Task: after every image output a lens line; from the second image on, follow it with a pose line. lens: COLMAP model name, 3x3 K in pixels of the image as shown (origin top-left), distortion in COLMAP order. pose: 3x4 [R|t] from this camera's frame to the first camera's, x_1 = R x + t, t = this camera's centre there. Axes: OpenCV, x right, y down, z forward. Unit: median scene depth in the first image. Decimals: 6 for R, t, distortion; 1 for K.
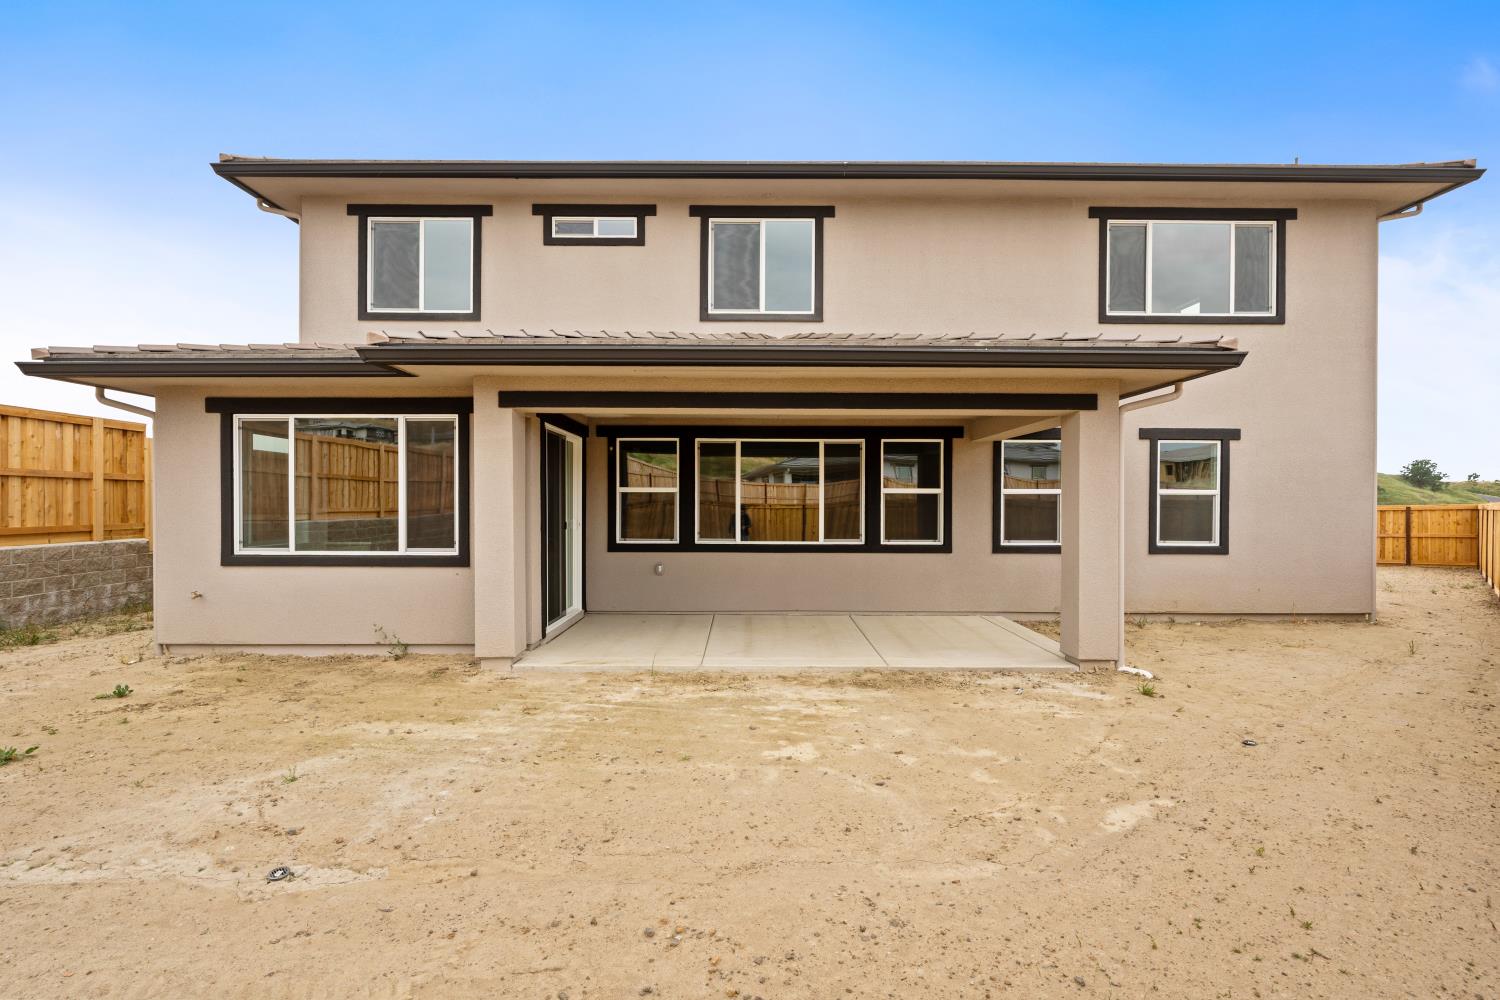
lens RADIAL K [[678.7, 0, 747.9], [0, 678.7, 519.4], [0, 0, 1]] dist [-0.003638, 0.001019]
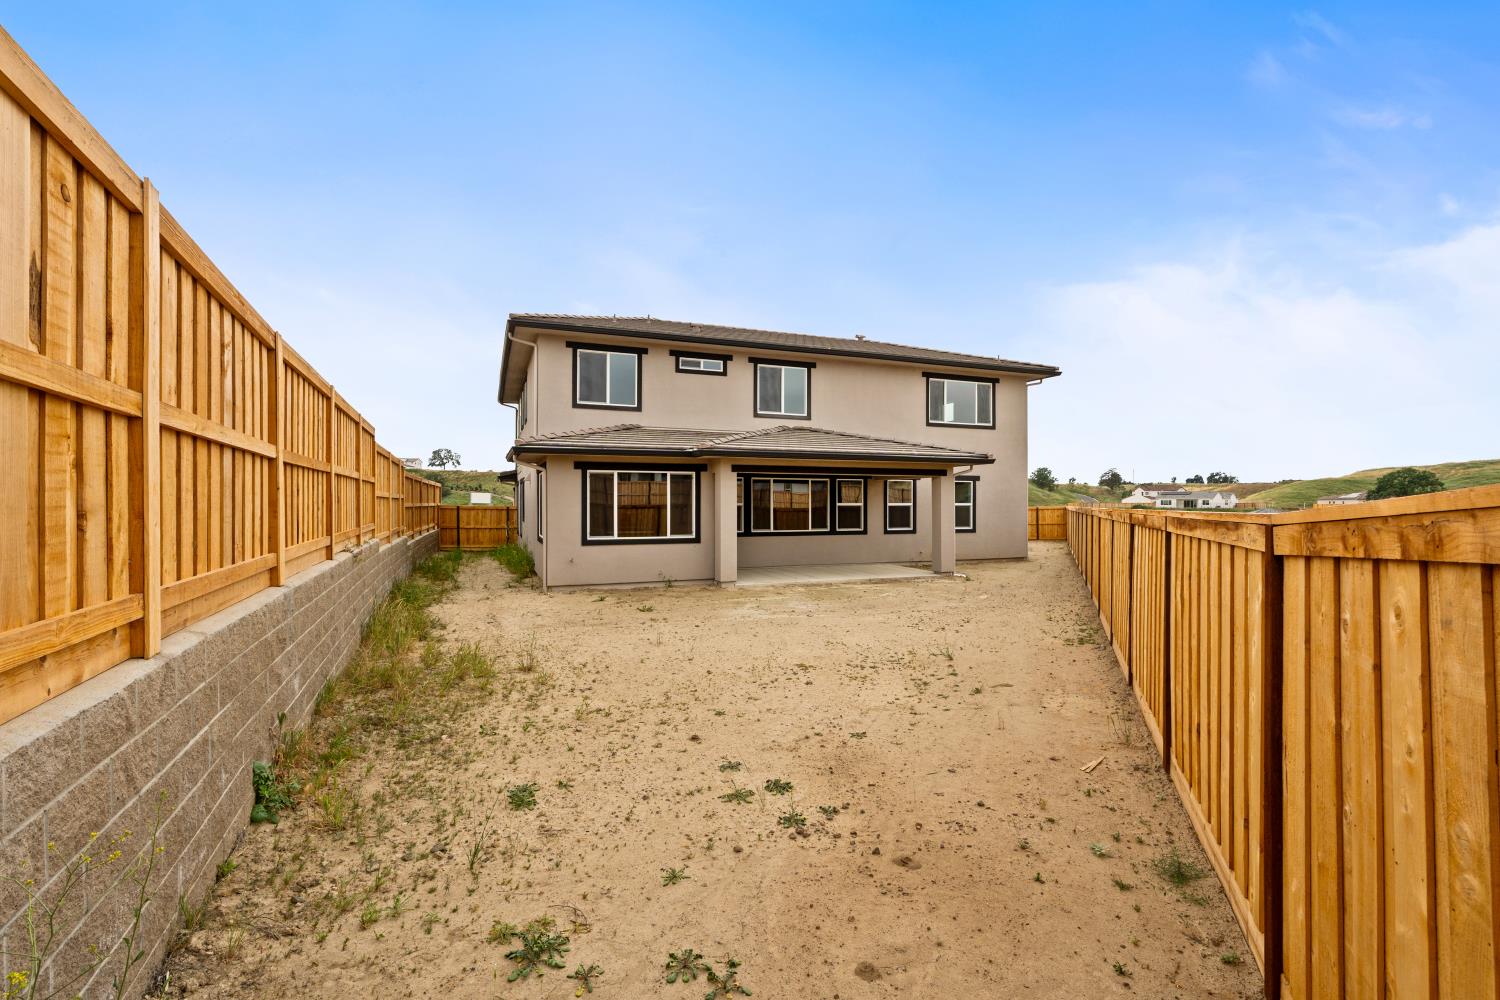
lens RADIAL K [[688.7, 0, 747.3], [0, 688.7, 521.7], [0, 0, 1]] dist [-0.002118, 0.000660]
pose [[0.929434, -0.014255, 0.368714, -0.815346], [0.012104, 0.999894, 0.008145, -0.010054], [-0.368791, -0.003108, 0.929507, -0.816698]]
